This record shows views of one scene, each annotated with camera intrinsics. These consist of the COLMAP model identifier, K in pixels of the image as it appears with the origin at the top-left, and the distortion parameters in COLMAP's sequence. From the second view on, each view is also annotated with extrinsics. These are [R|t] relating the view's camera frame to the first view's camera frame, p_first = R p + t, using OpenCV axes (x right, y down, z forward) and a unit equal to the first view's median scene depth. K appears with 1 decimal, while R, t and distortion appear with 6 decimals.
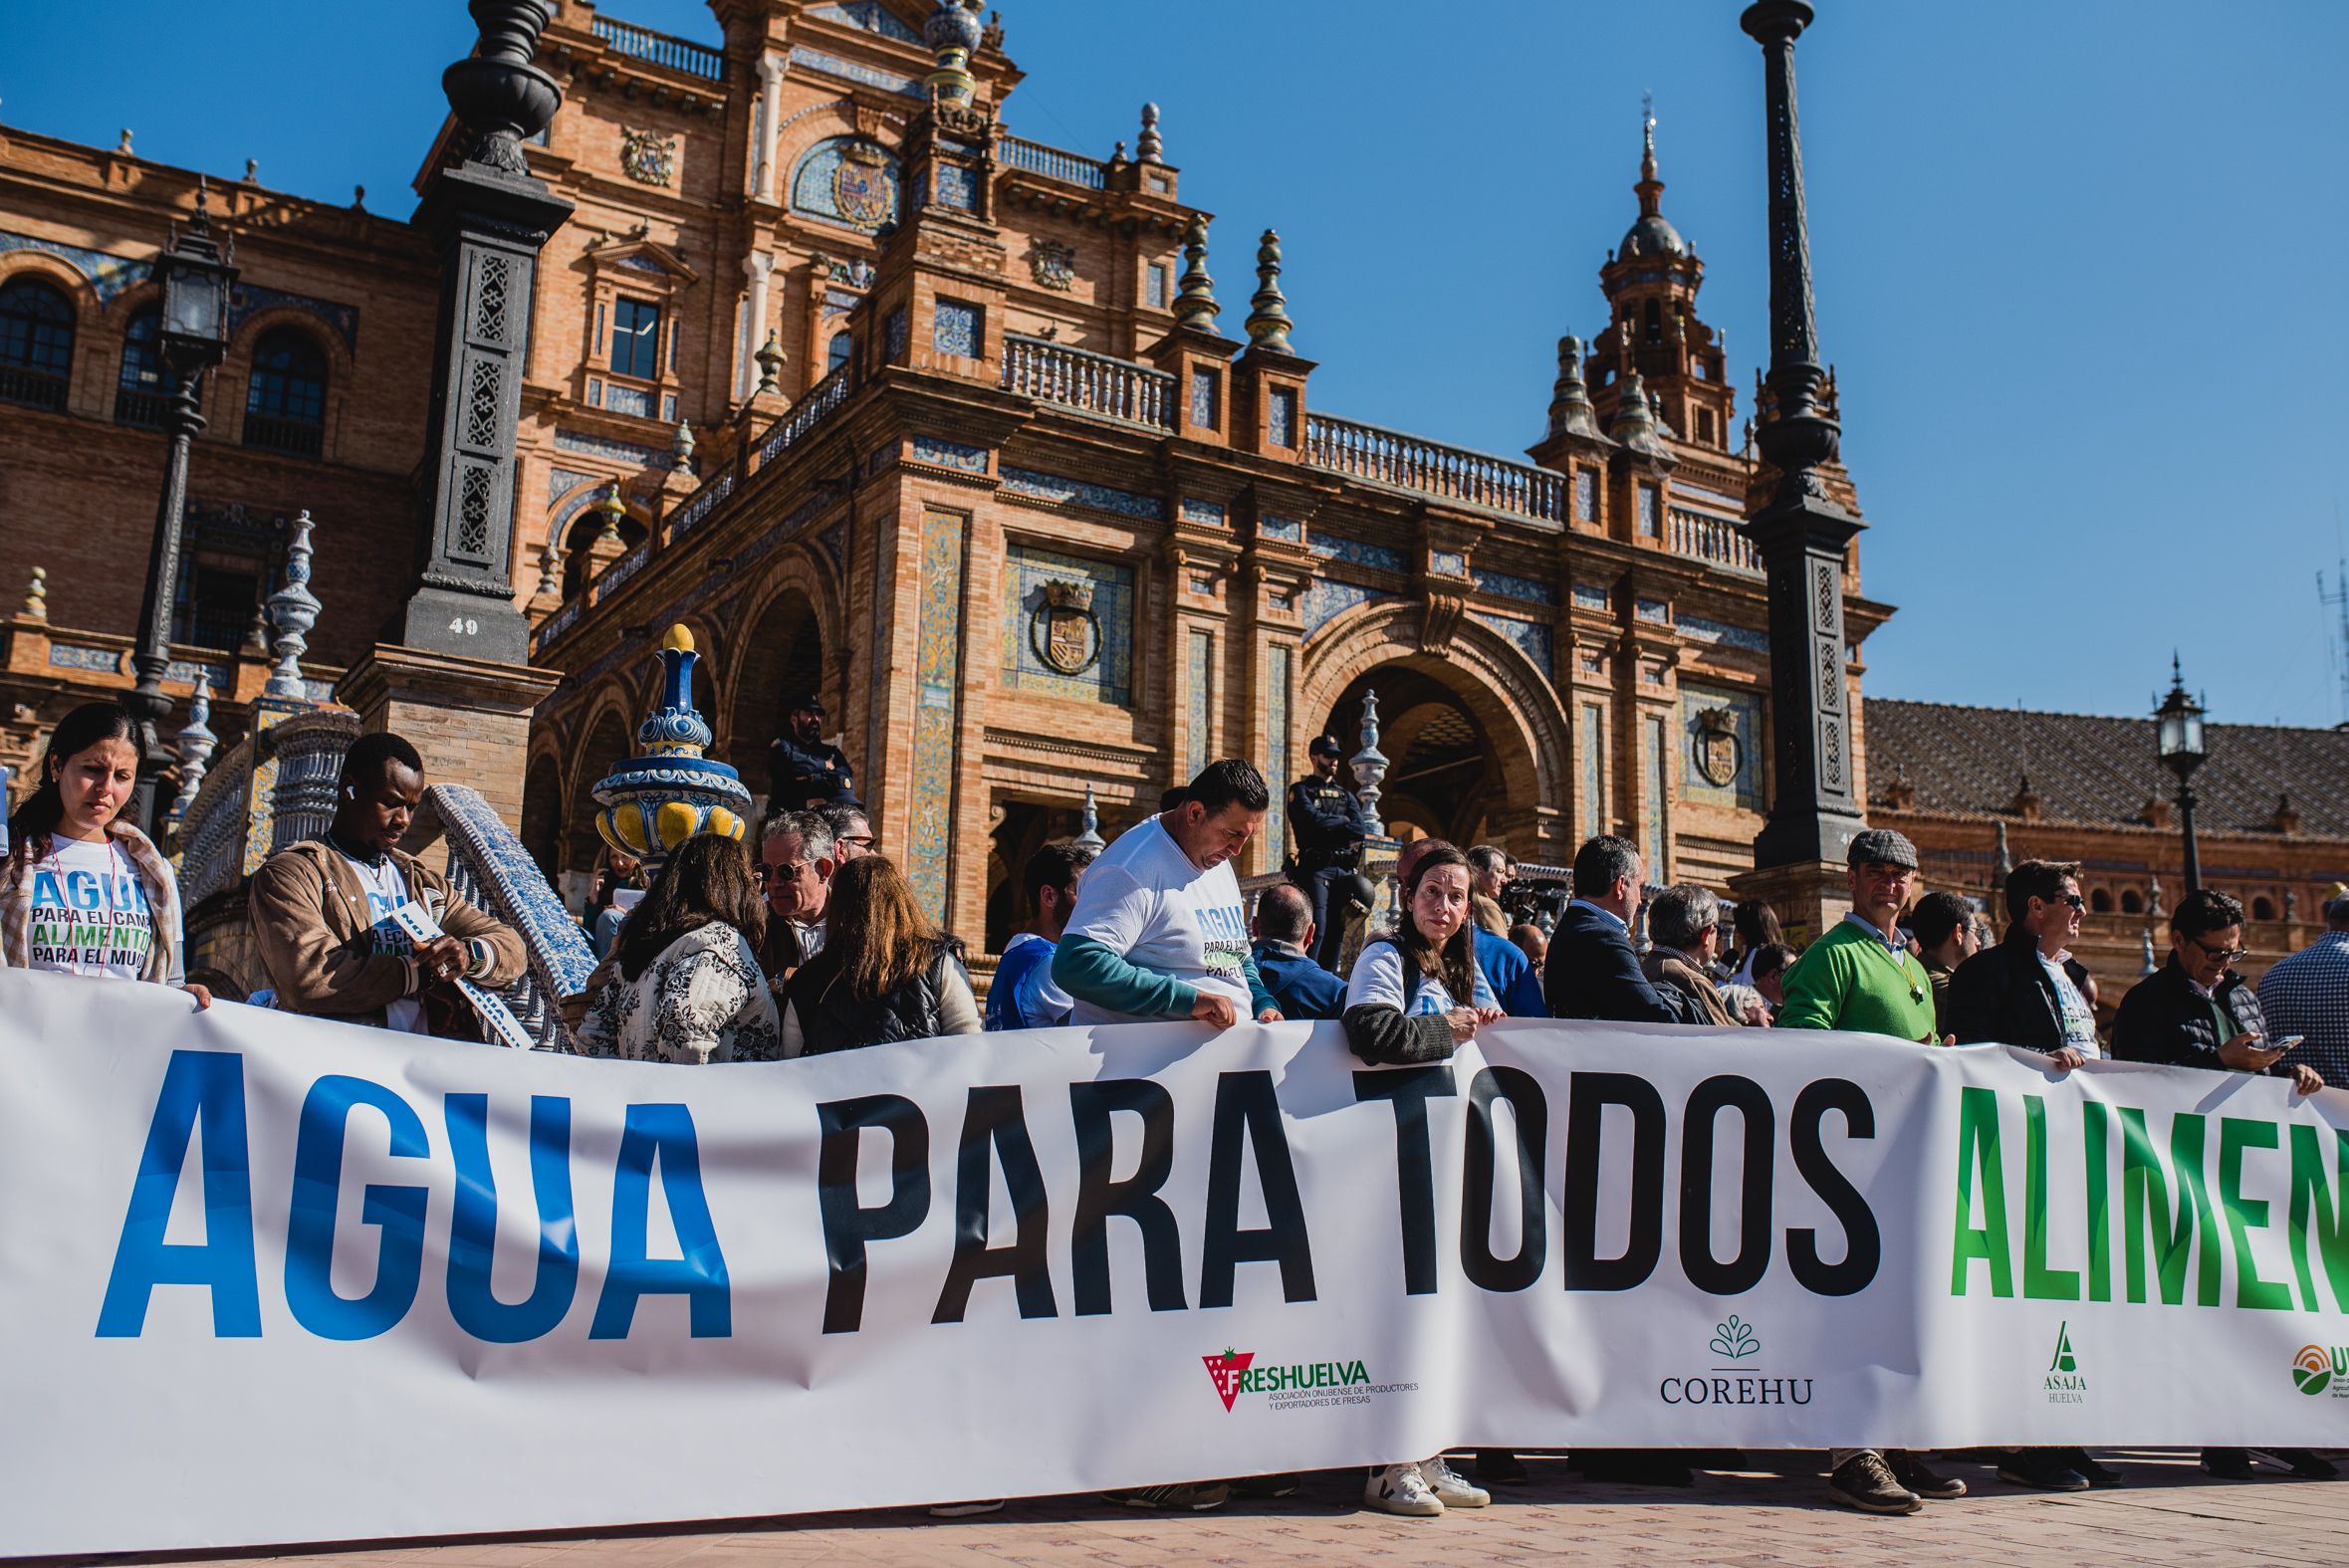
lens RADIAL K [[2161.8, 0, 1159.1], [0, 2161.8, 776.7], [0, 0, 1]] dist [-0.066402, 0.120632]
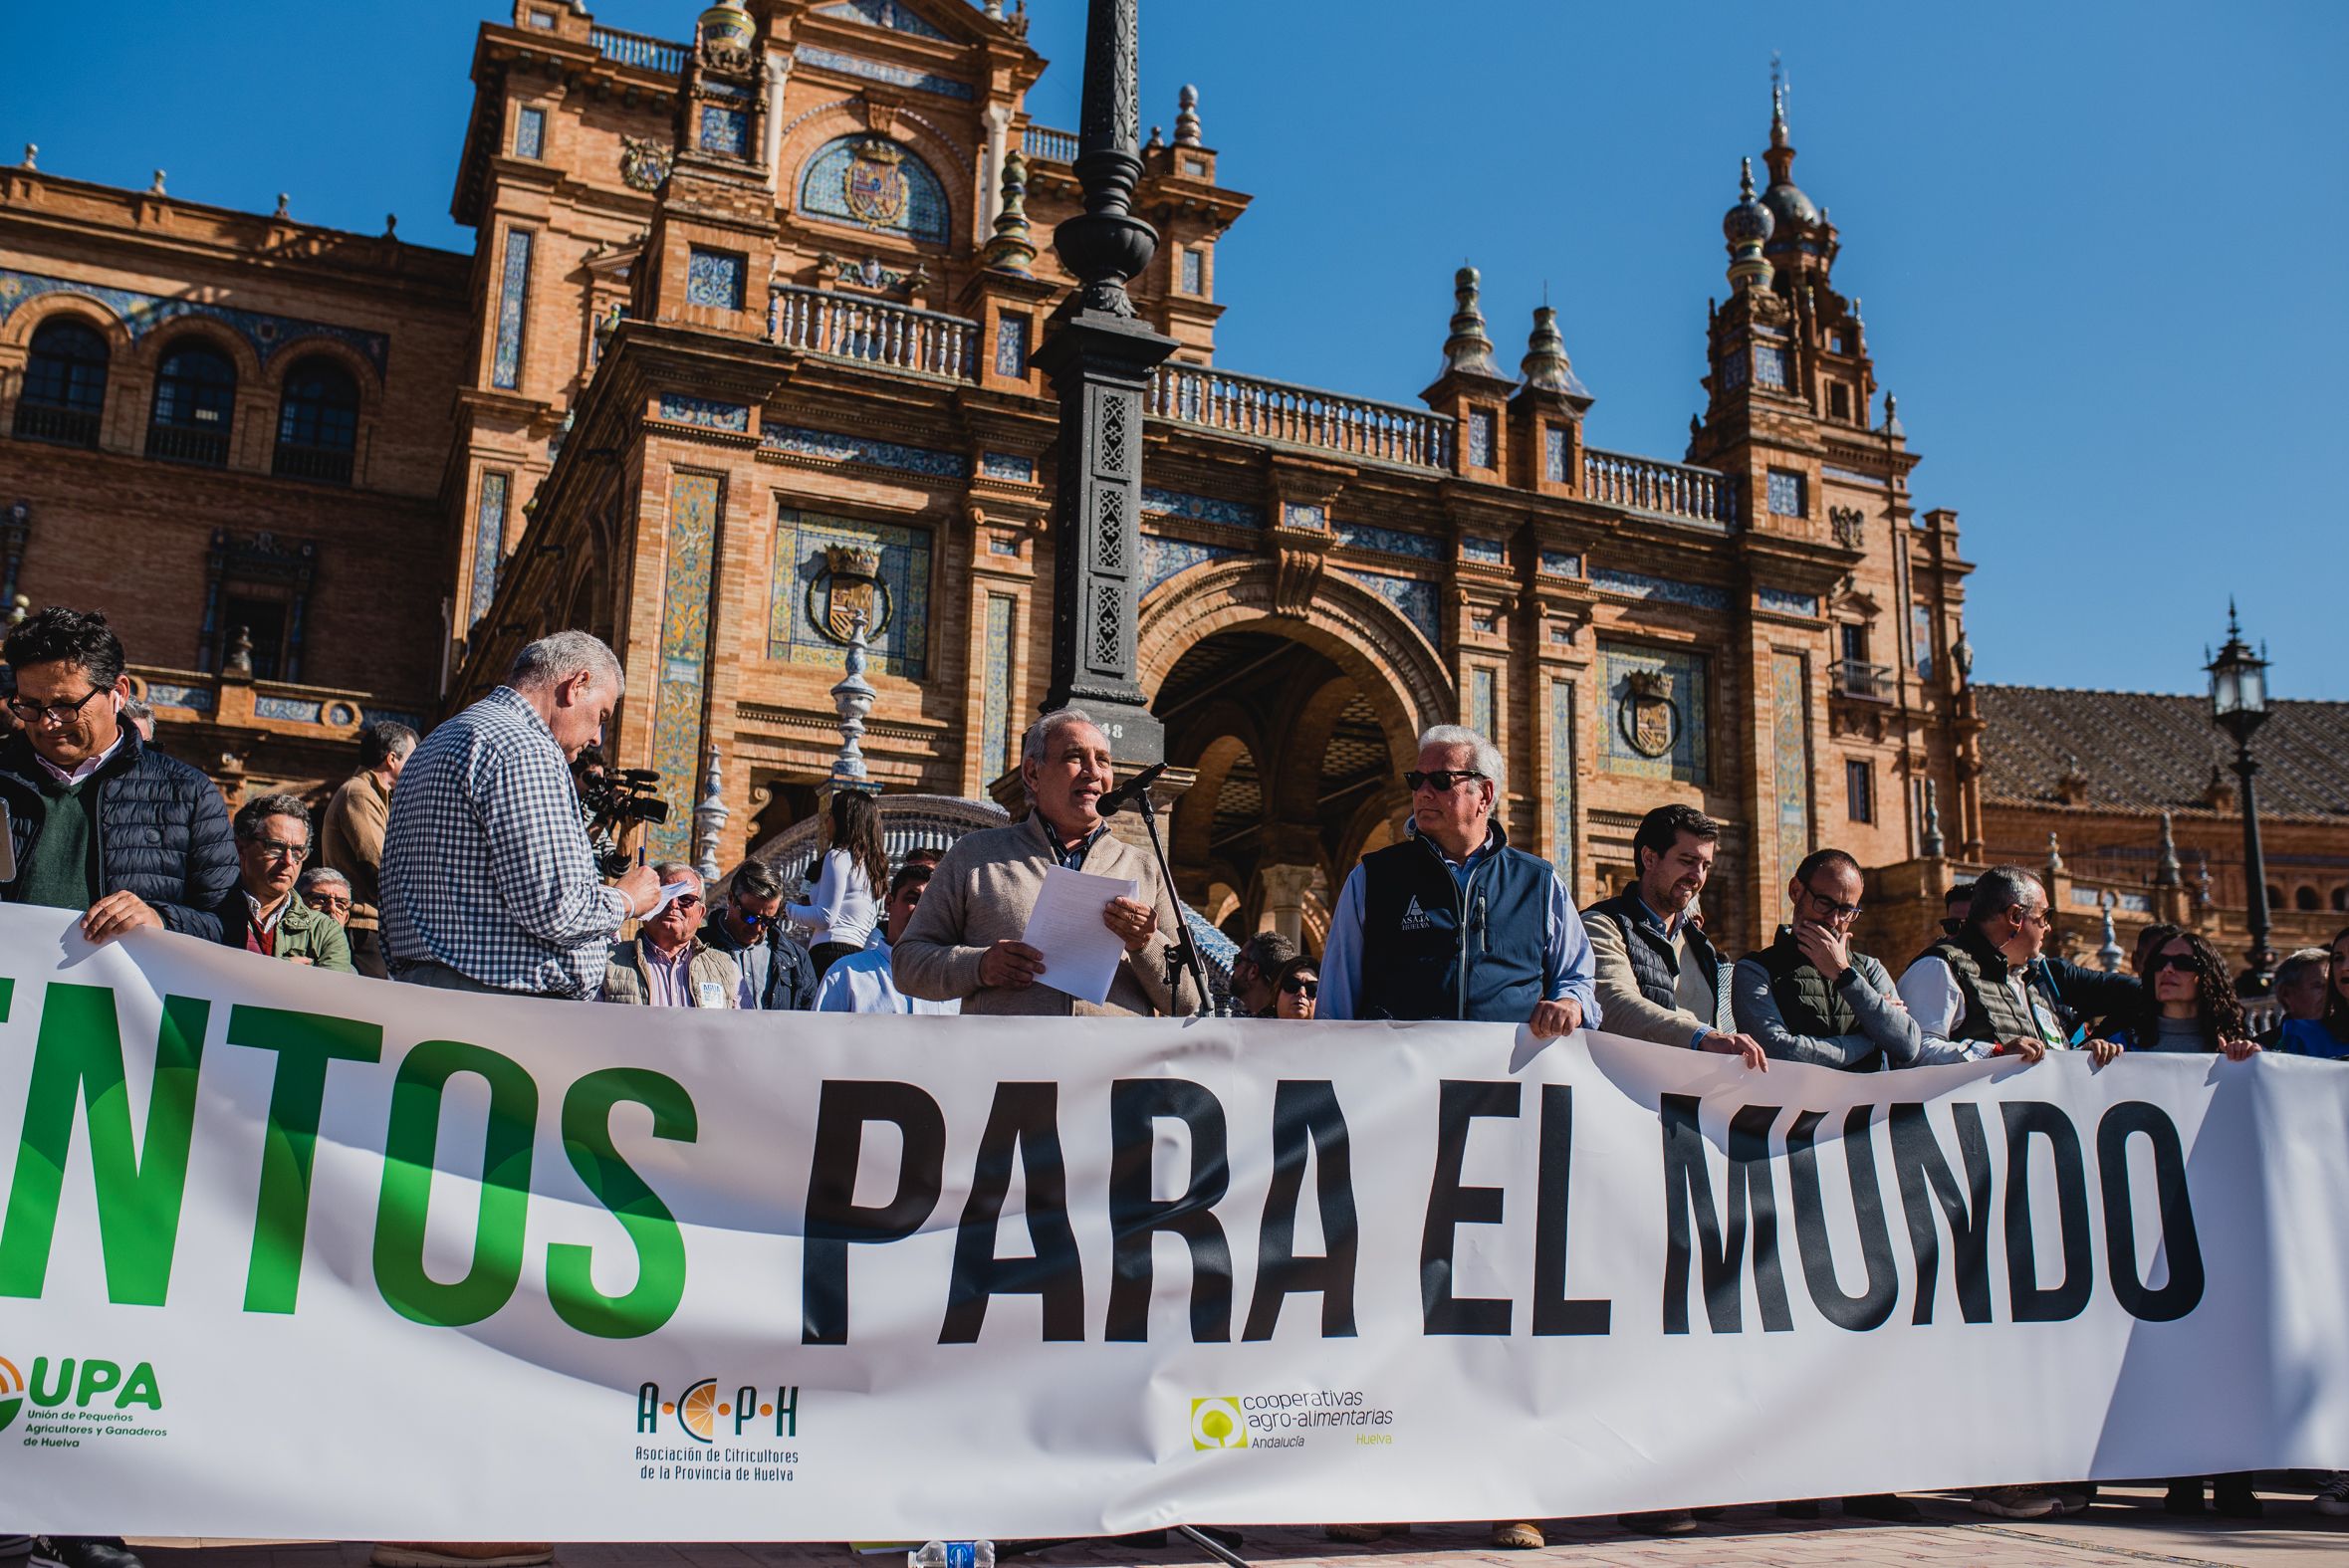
lens RADIAL K [[2161.8, 0, 1159.1], [0, 2161.8, 776.7], [0, 0, 1]] dist [-0.066402, 0.120632]
pose [[0.992099, -0.026268, -0.122680, 0.173772], [0.024353, 0.999557, -0.017082, 0.023931], [0.123074, 0.013959, 0.992299, 0.085617]]
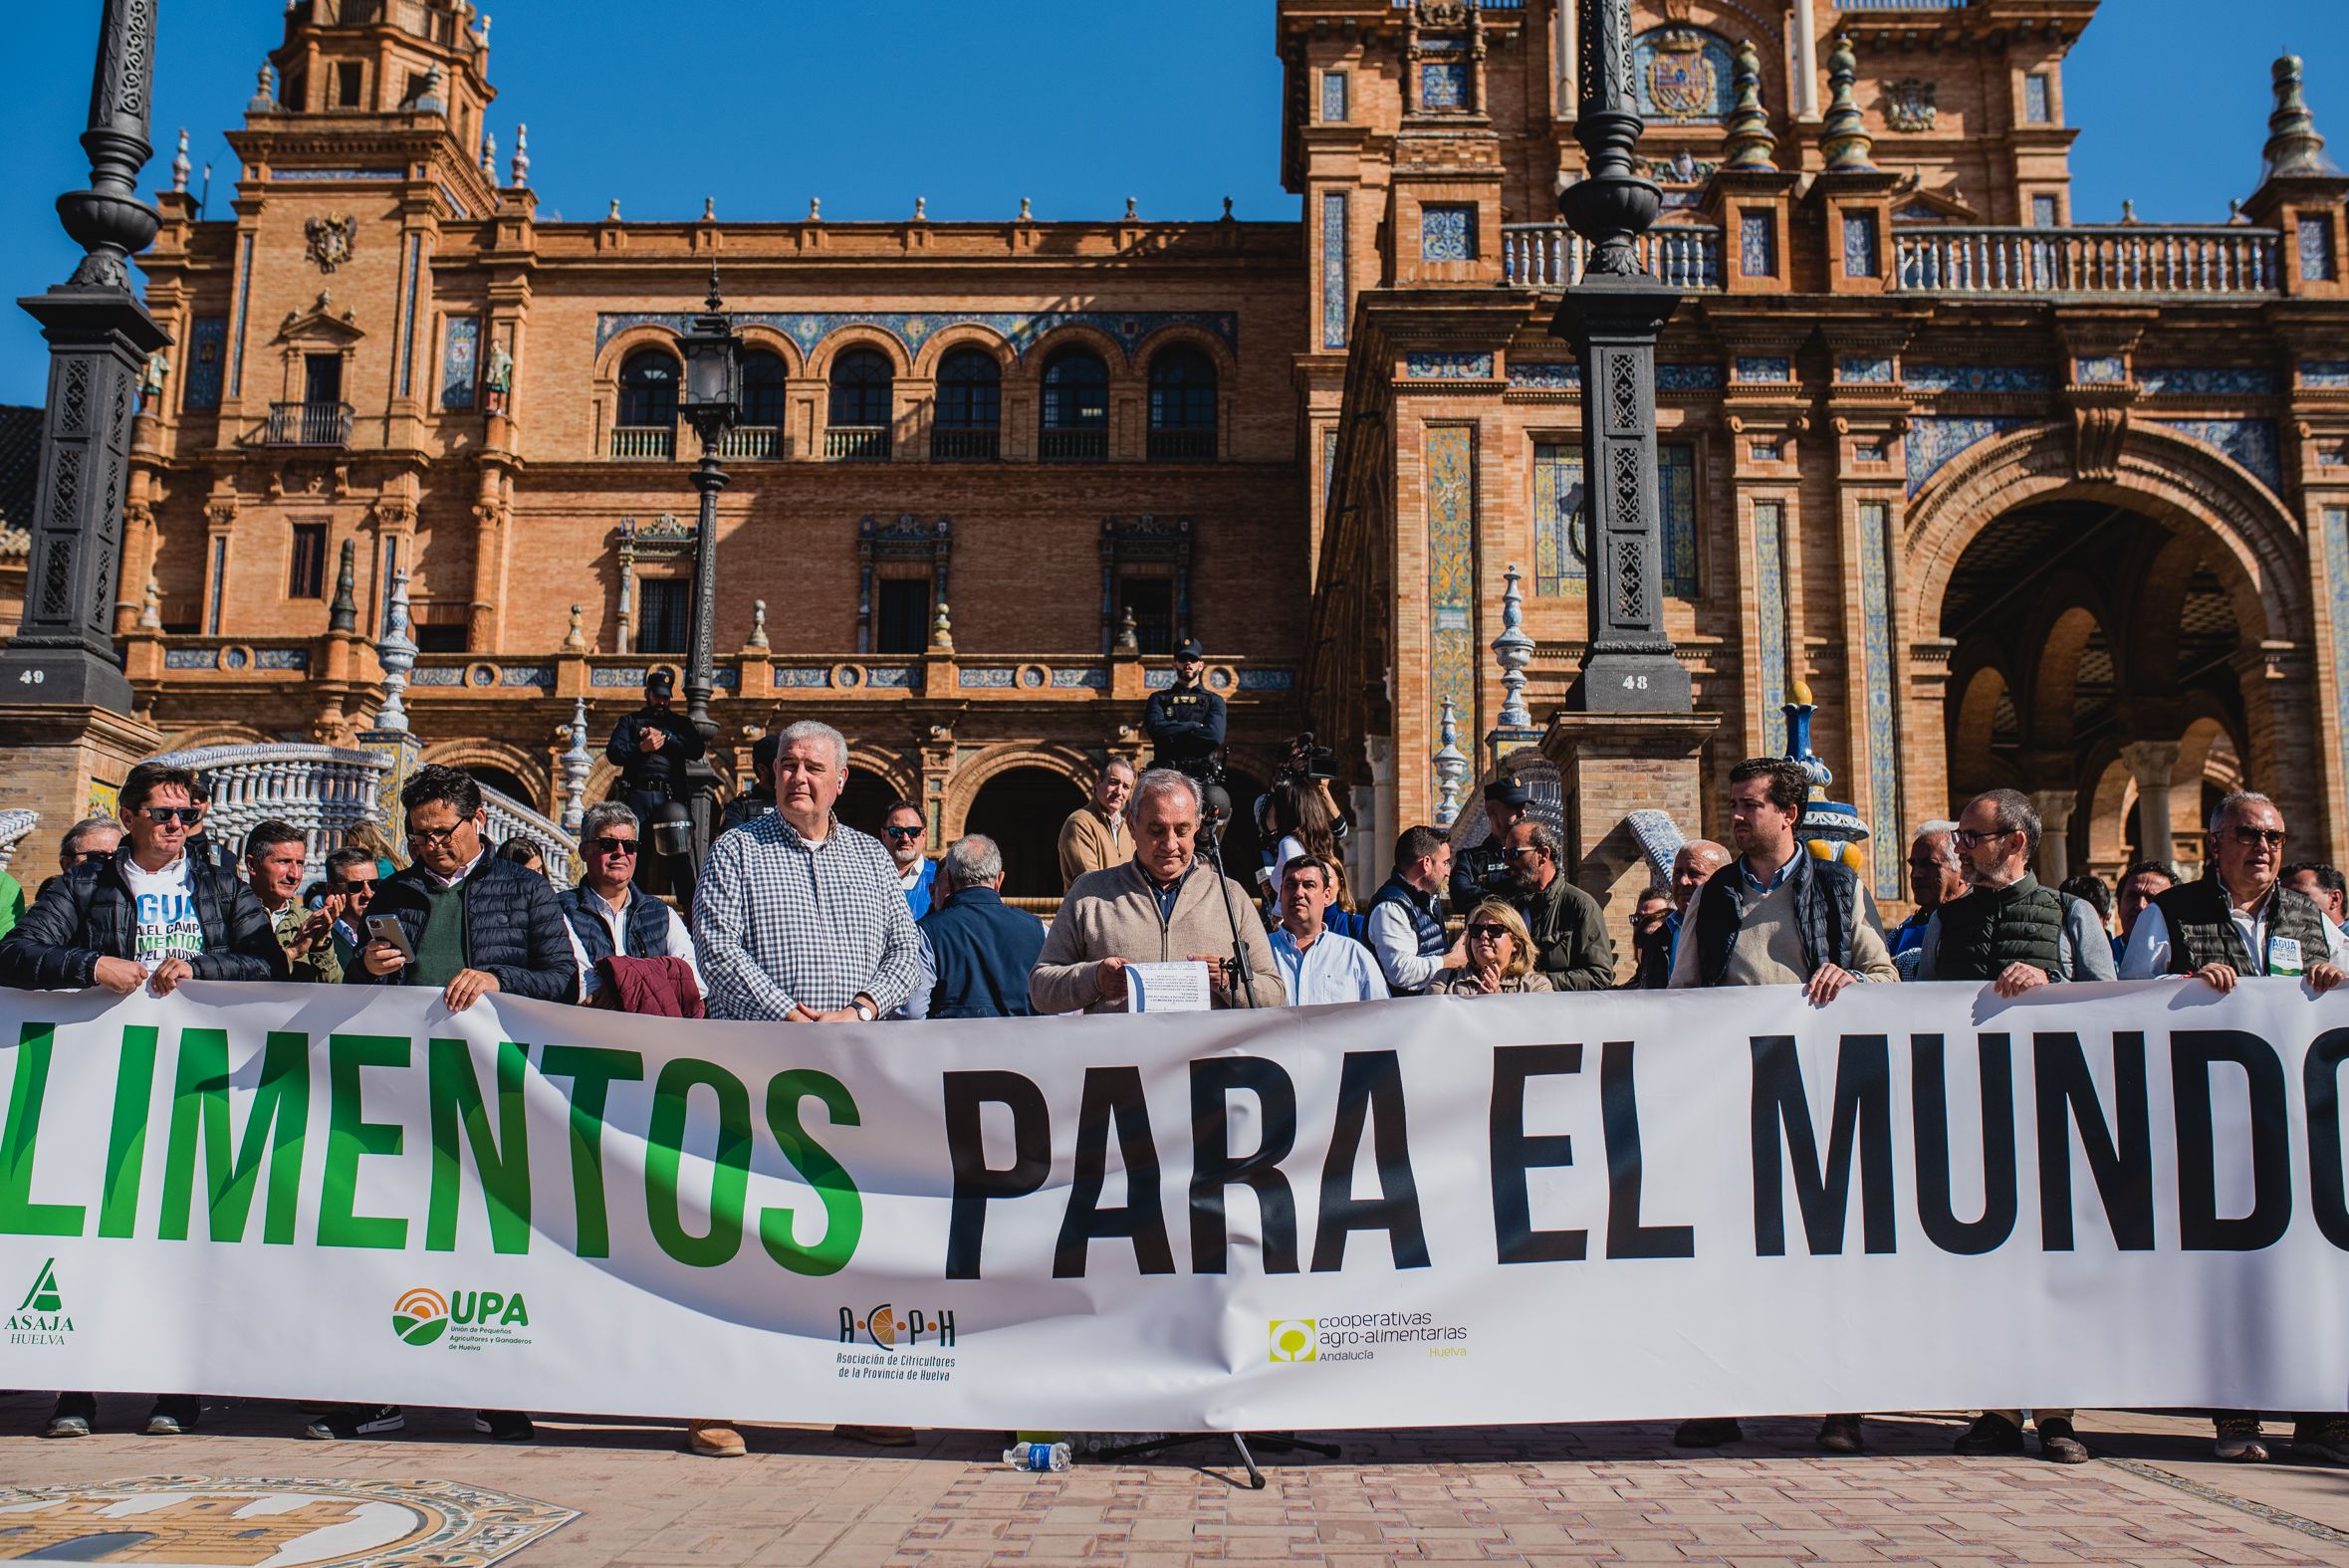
lens RADIAL K [[2211.8, 0, 1226.7], [0, 2211.8, 762.5], [0, 0, 1]] dist [-0.049557, 0.089750]
pose [[0.859285, -0.108307, -0.499899, 0.241787], [0.119531, 0.992784, -0.009630, 0.019848], [0.497335, -0.051478, 0.866030, 0.075311]]
